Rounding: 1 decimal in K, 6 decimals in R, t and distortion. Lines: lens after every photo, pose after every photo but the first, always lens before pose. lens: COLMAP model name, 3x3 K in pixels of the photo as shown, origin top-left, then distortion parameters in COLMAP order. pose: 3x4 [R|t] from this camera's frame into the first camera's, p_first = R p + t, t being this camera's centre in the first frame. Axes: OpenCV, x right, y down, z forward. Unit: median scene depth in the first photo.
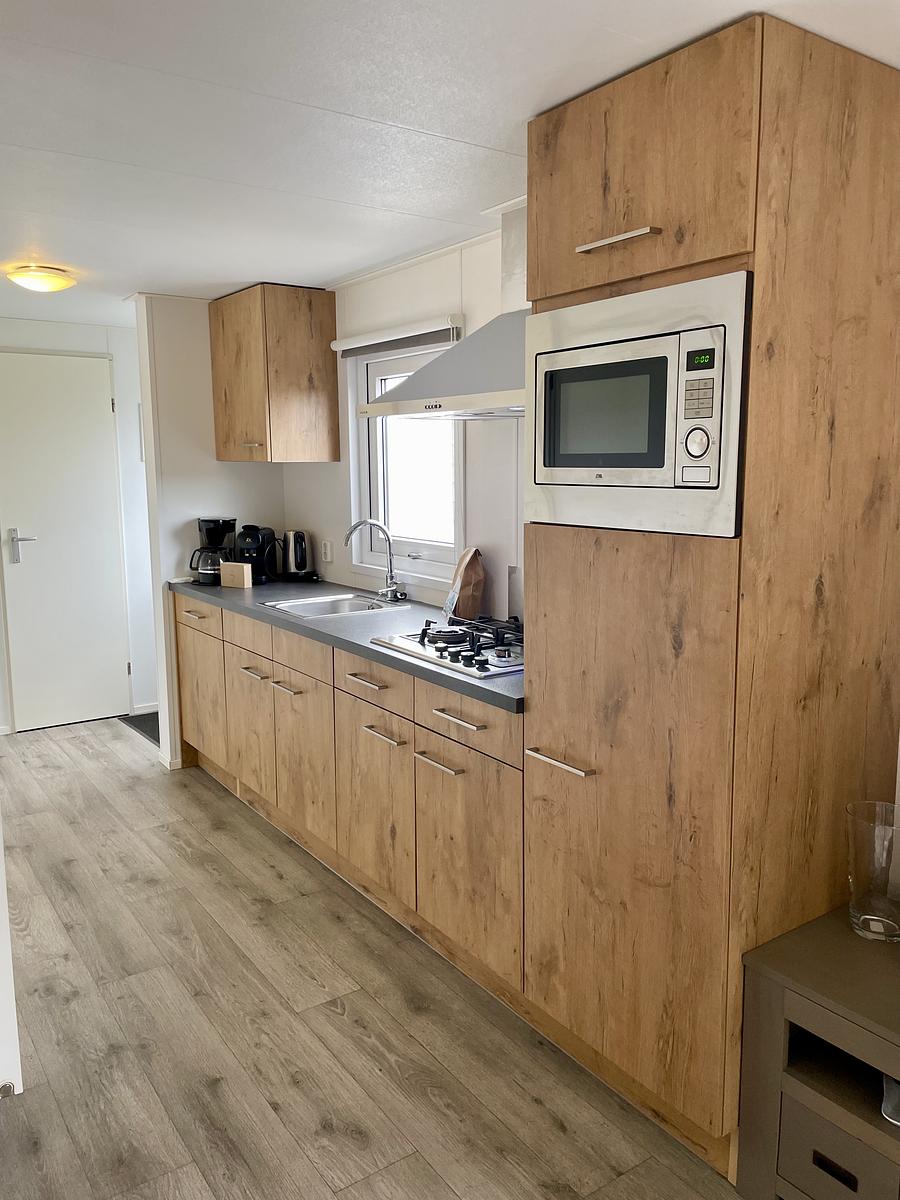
lens RADIAL K [[906.0, 0, 451.5], [0, 906.0, 593.4], [0, 0, 1]] dist [0.093023, -0.122620]
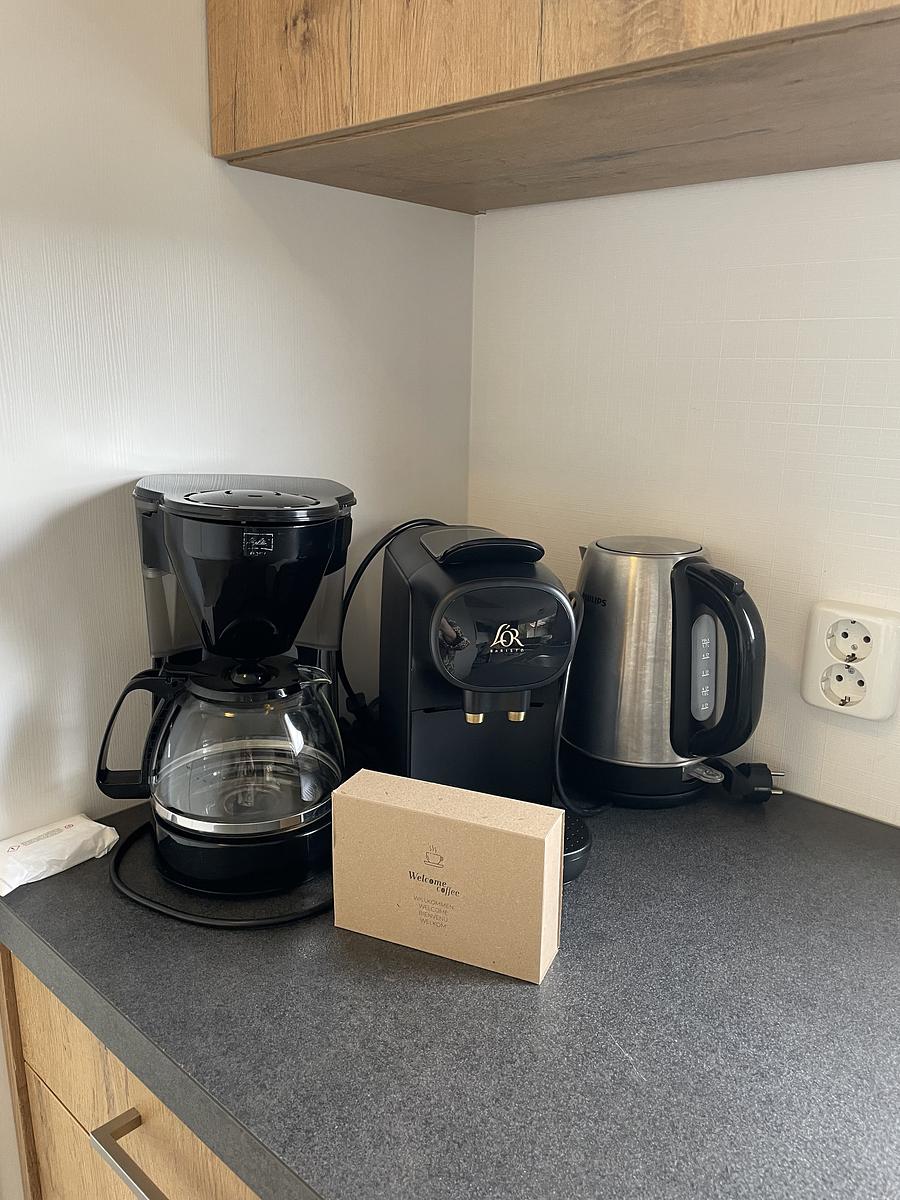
lens RADIAL K [[906.0, 0, 451.5], [0, 906.0, 593.4], [0, 0, 1]] dist [0.093023, -0.122620]
pose [[0.973461, -0.029389, 0.226959, -0.261597], [0.006532, 0.994884, 0.100808, -0.081060], [-0.228760, -0.096650, 0.968673, 0.821302]]
